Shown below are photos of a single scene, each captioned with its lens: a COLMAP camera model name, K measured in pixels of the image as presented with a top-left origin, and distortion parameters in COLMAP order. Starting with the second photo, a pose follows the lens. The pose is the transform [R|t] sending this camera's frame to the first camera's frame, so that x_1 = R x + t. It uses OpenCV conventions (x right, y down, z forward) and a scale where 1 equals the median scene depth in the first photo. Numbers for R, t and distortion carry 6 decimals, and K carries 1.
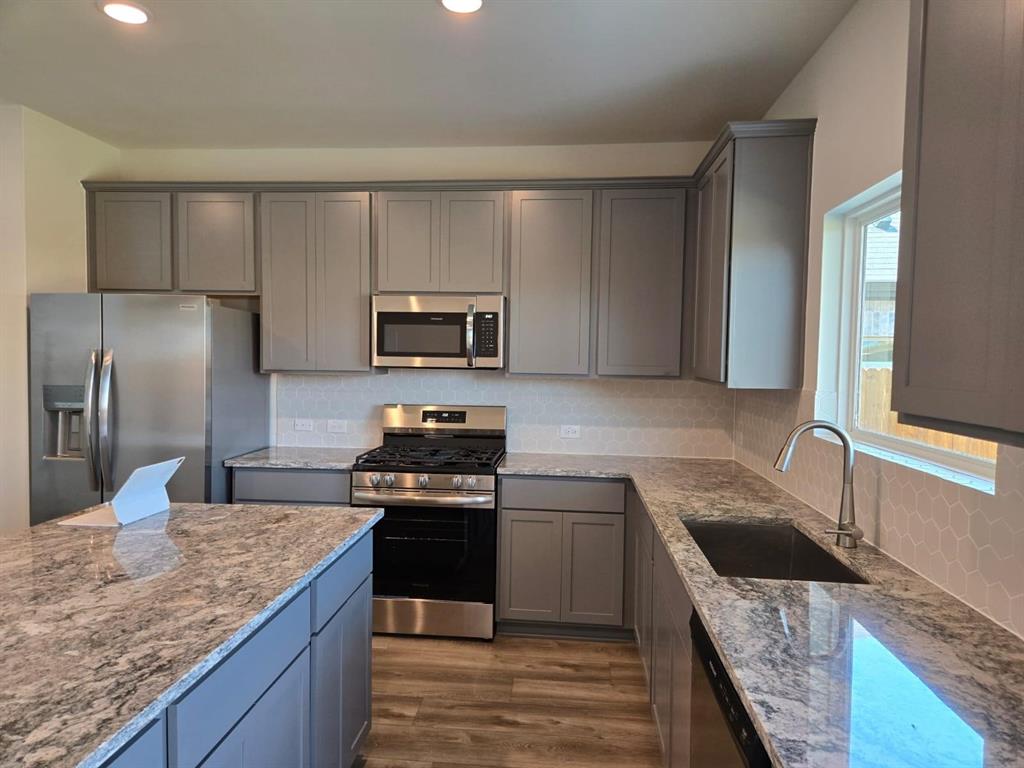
lens RADIAL K [[700.2, 0, 512.0], [0, 700.2, 384.0], [0, 0, 1]] dist [0.080021, -0.073632]
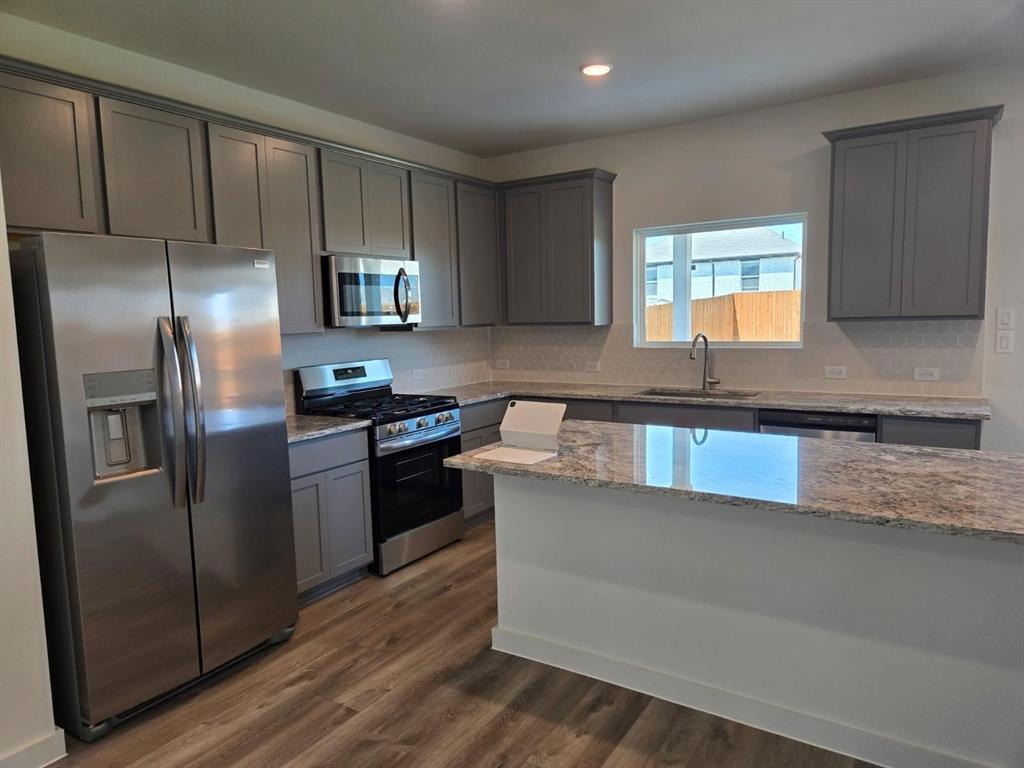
lens RADIAL K [[700.2, 0, 512.0], [0, 700.2, 384.0], [0, 0, 1]] dist [0.080021, -0.073632]
pose [[0.464907, -0.124120, 0.876616, -1.002366], [0.071256, 0.992158, 0.102690, -0.032297], [-0.882487, 0.014723, 0.470106, 0.305887]]
